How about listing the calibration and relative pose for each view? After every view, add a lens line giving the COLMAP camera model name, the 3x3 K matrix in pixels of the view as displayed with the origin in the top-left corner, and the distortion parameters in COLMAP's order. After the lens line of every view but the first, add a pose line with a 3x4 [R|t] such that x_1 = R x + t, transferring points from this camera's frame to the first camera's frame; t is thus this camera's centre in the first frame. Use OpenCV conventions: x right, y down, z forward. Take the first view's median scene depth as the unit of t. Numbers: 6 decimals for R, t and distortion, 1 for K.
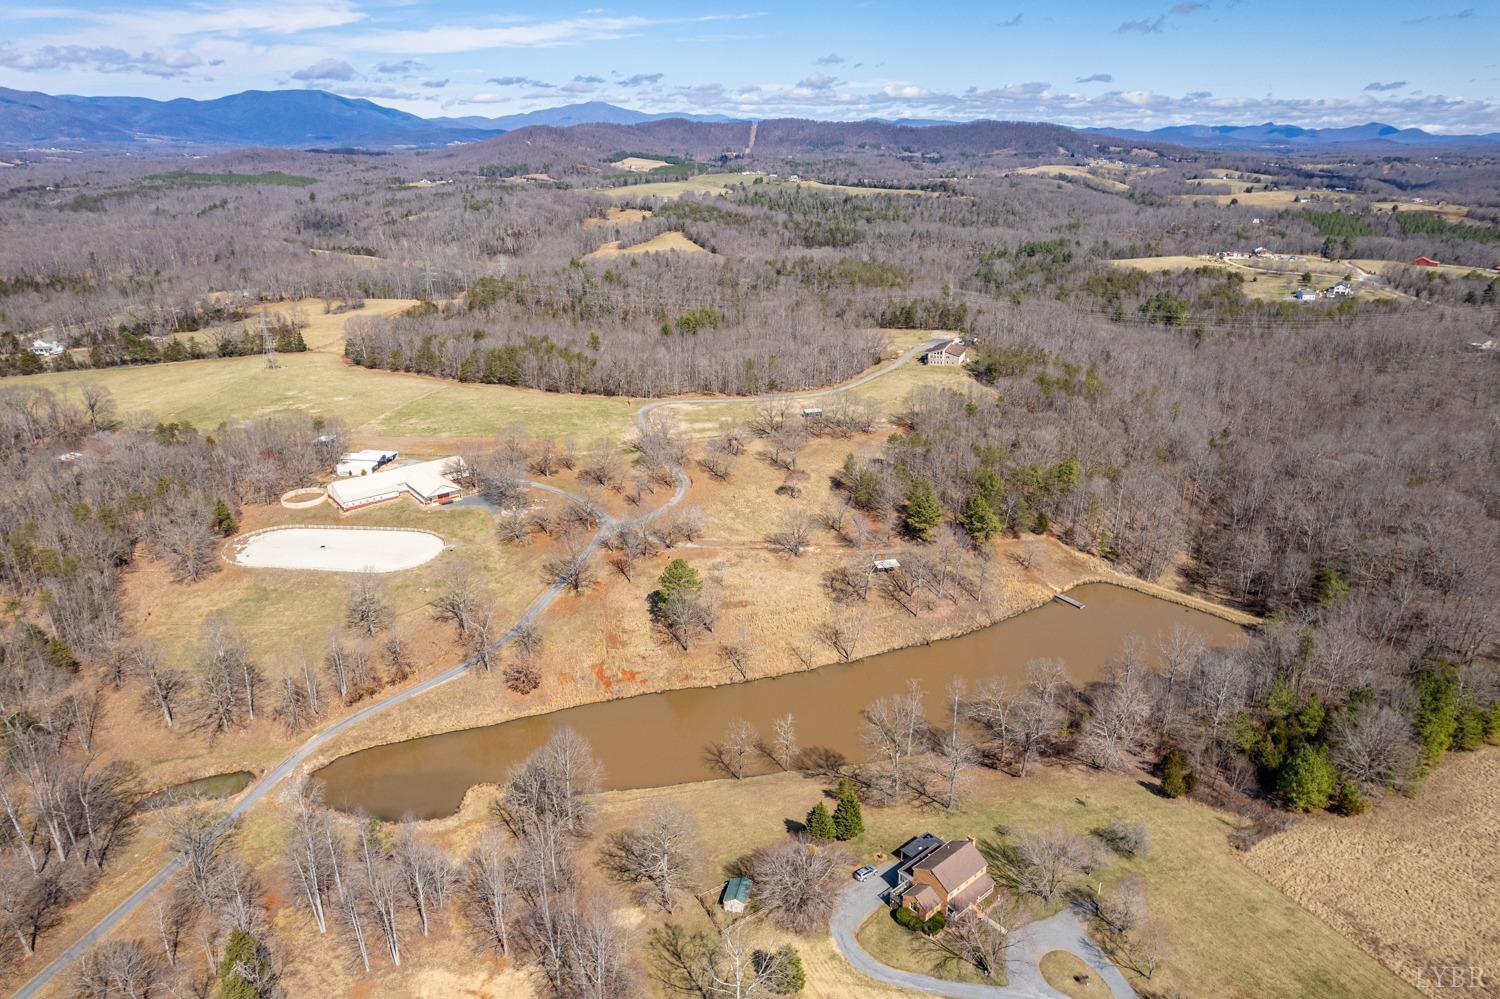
lens RADIAL K [[961.8, 0, 752.1], [0, 961.8, 500.3], [0, 0, 1]] dist [-0.081280, 0.074176]
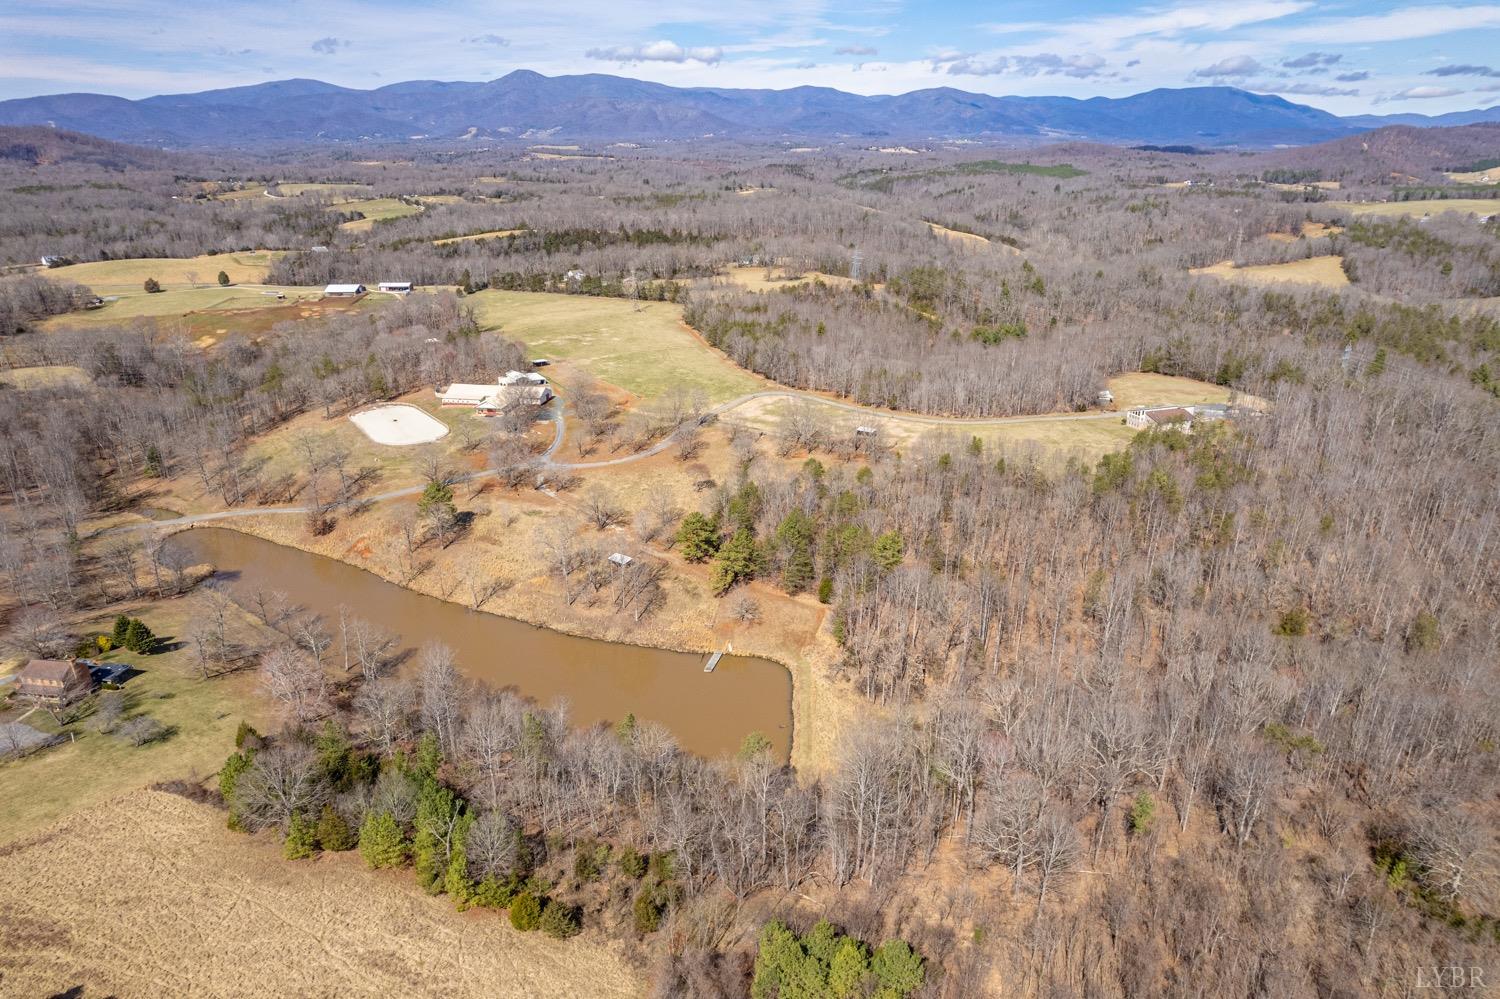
lens RADIAL K [[961.8, 0, 752.1], [0, 961.8, 500.3], [0, 0, 1]] dist [-0.081280, 0.074176]
pose [[0.660162, 0.275309, -0.698850, 1.022963], [-0.273466, 0.954647, 0.117752, -0.167572], [0.699573, 0.113377, 0.705509, 0.413755]]
